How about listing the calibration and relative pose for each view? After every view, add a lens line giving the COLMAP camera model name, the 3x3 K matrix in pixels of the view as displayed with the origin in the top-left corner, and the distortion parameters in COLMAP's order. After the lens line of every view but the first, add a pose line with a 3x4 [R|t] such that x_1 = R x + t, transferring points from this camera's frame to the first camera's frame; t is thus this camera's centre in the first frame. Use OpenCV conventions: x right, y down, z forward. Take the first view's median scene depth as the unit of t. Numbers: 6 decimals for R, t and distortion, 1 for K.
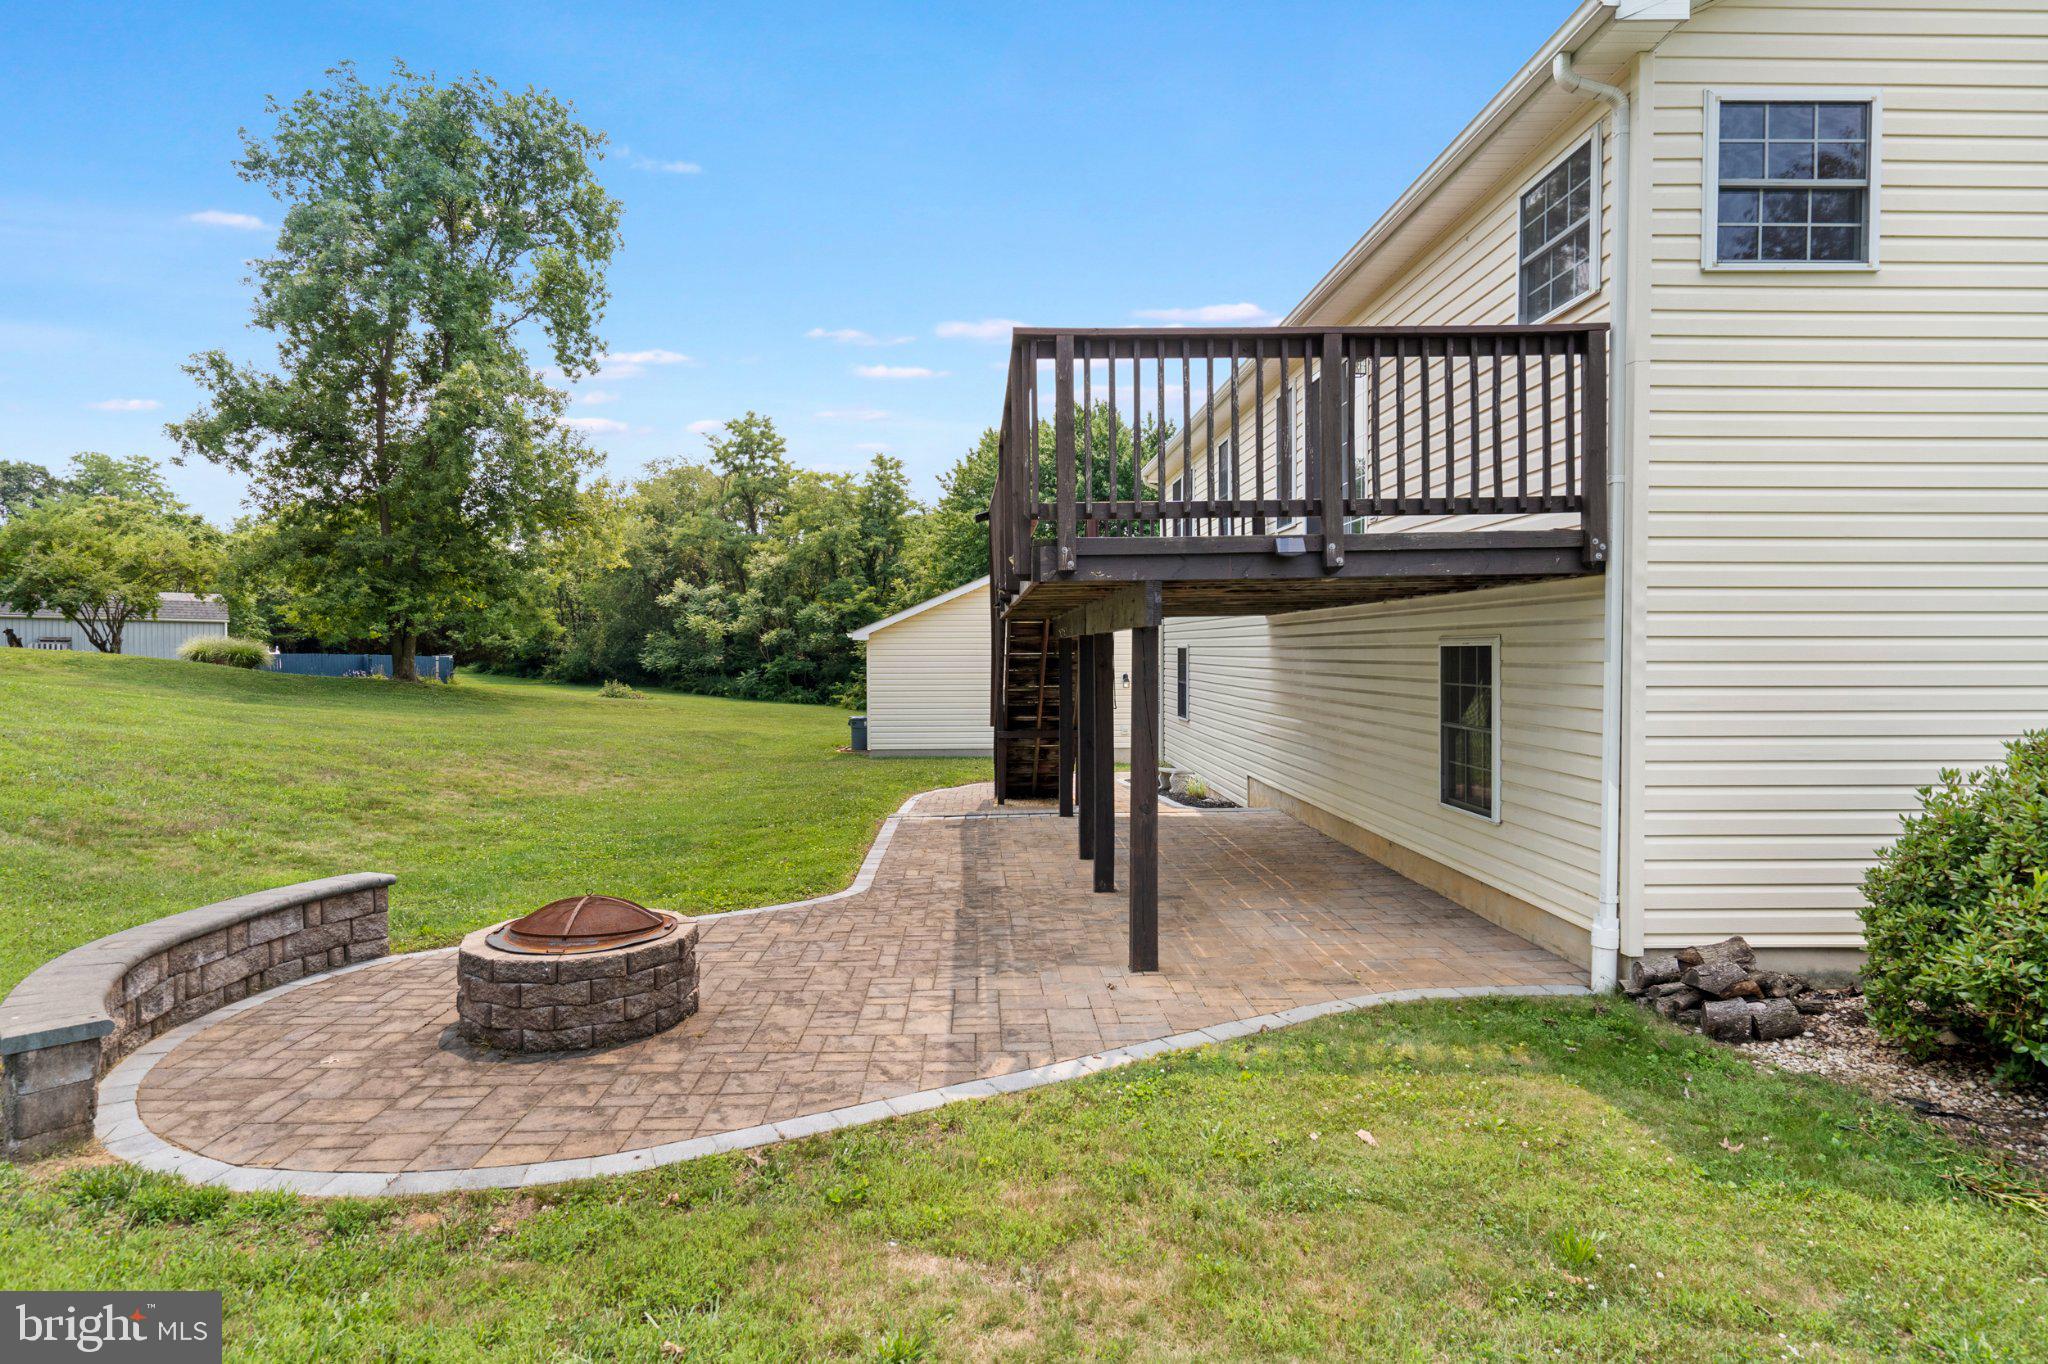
lens RADIAL K [[1104.1, 0, 1028.6], [0, 1104.1, 680.8], [0, 0, 1]] dist [0.000696, -0.000719]
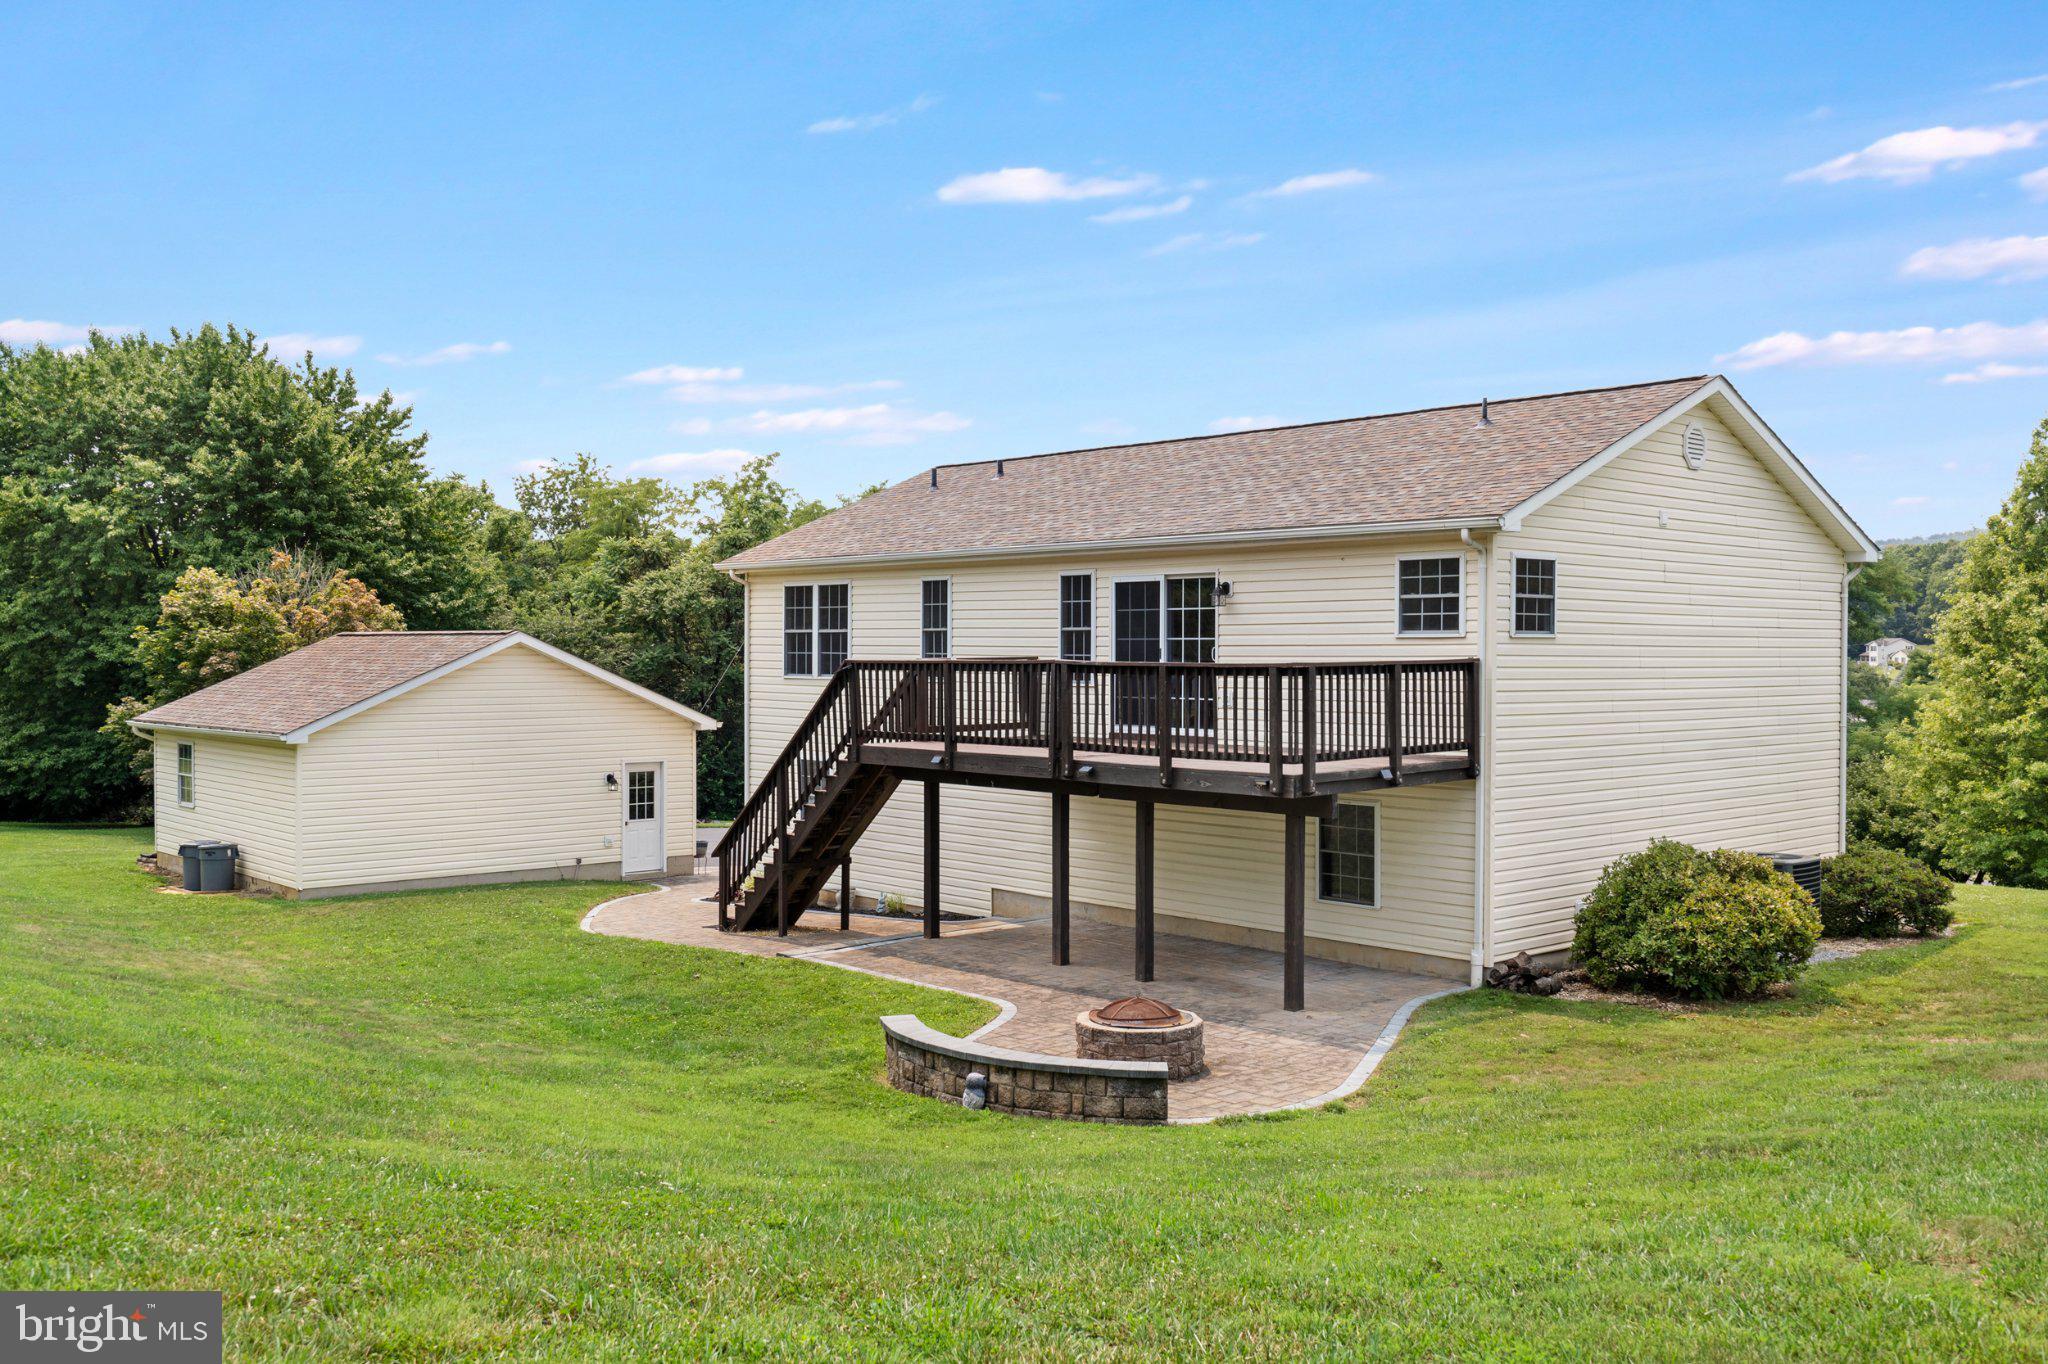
lens RADIAL K [[1804.9, 0, 1016.8], [0, 1804.9, 672.0], [0, 0, 1]] dist [0.015142, 0.001014]
pose [[0.759860, -0.005005, 0.650068, -0.599313], [0.017013, 0.999781, -0.012189, -0.070660], [-0.649864, 0.020321, 0.759778, -0.256808]]
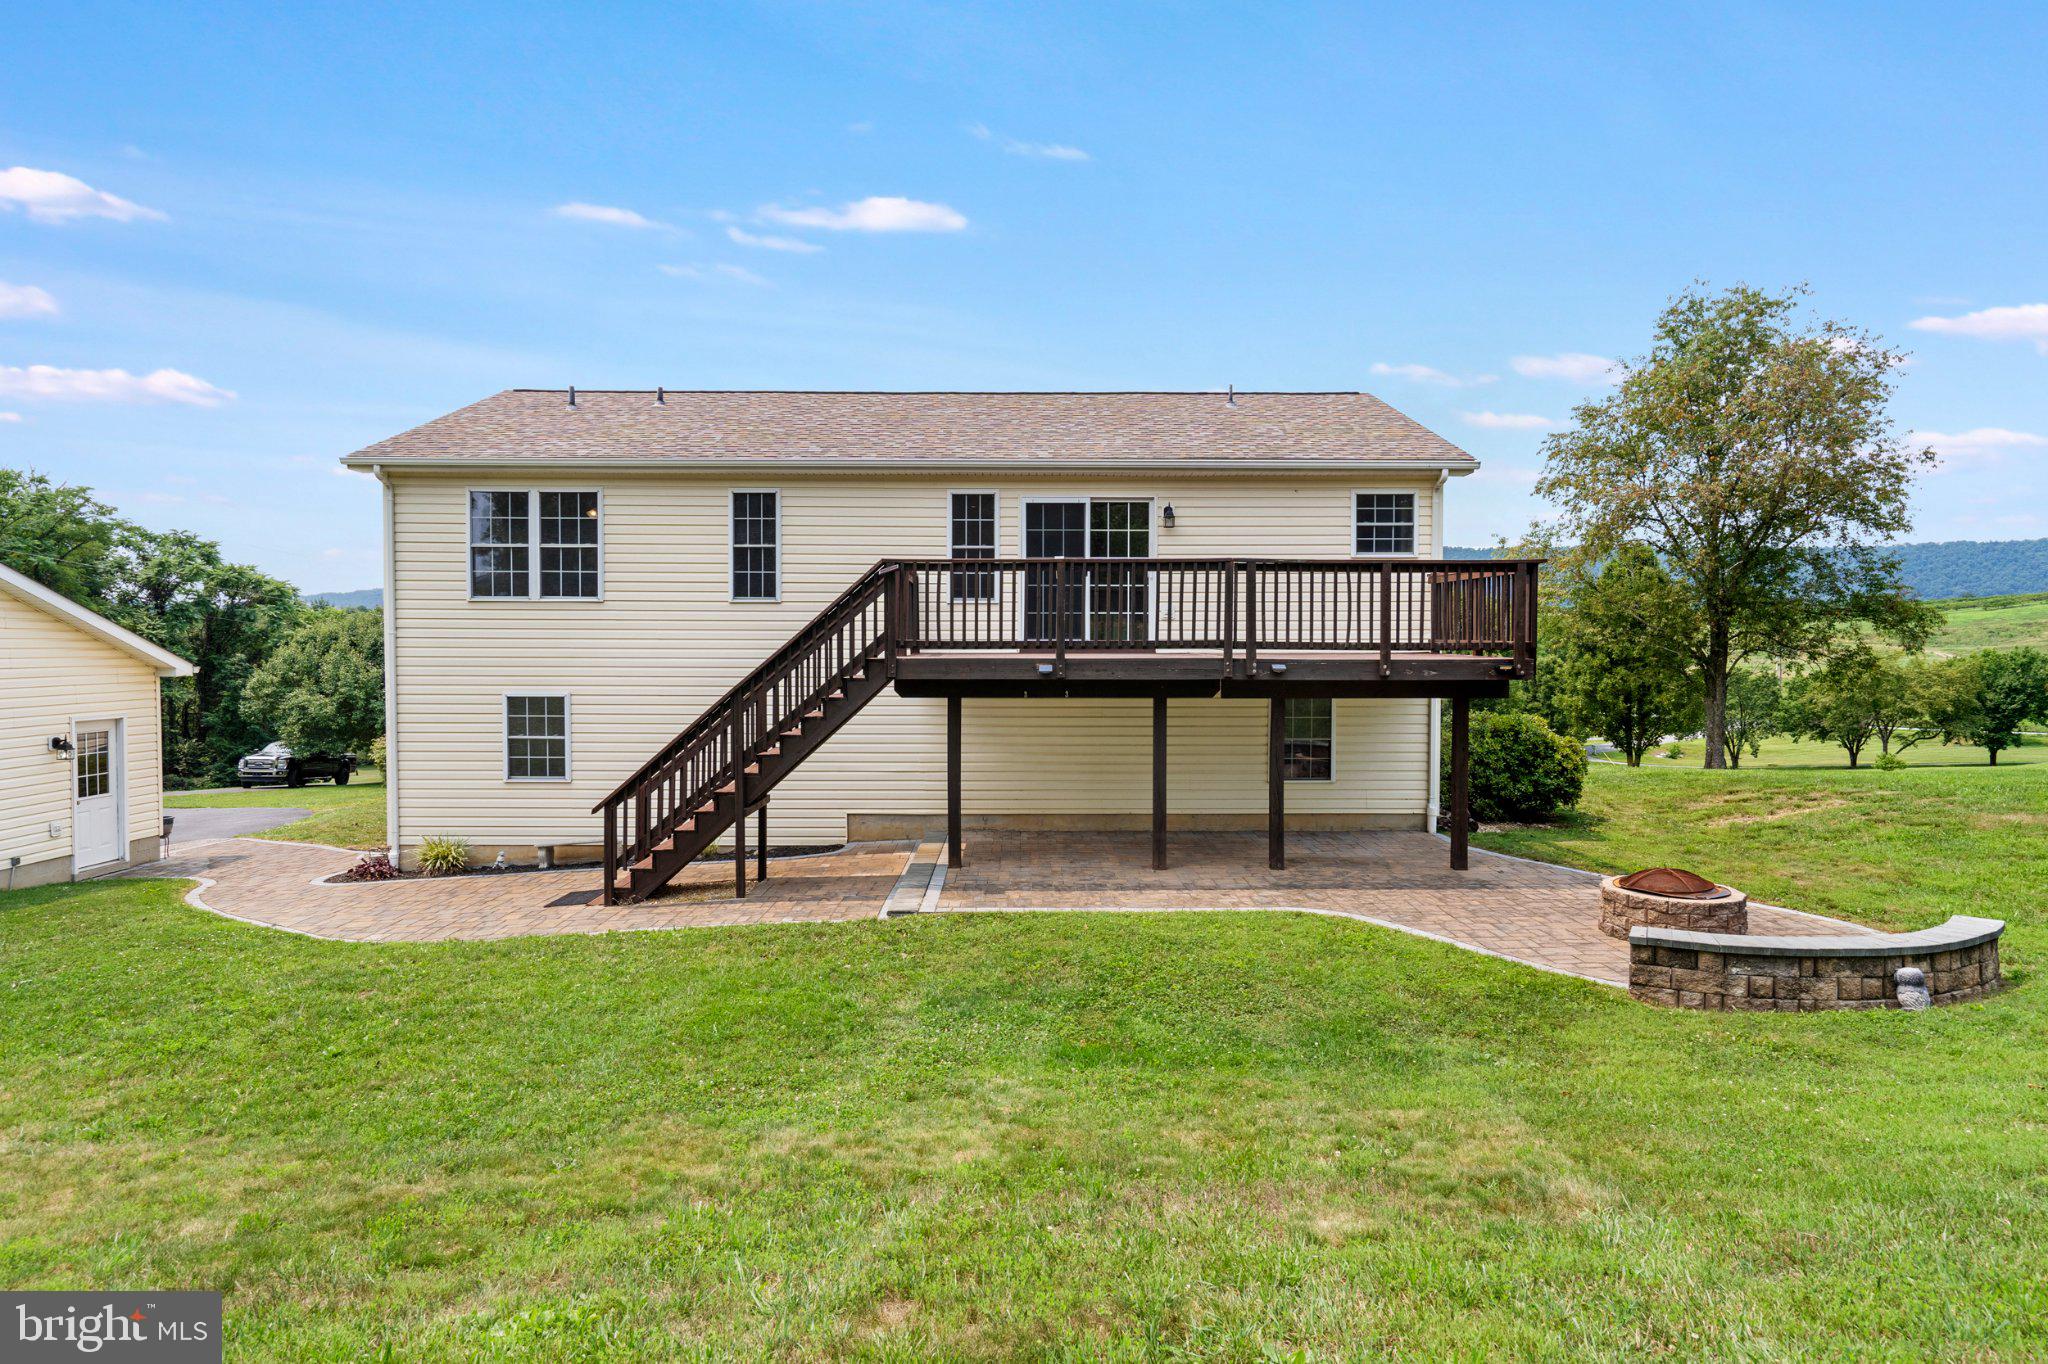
lens RADIAL K [[1104.1, 0, 1025.7], [0, 1104.1, 680.2], [0, 0, 1]] dist [0.000696, -0.000719]
pose [[0.012911, -0.027143, 0.999548, -0.544192], [0.030105, 0.999189, 0.026745, -0.044876], [-0.999463, 0.029746, 0.013718, 0.503516]]
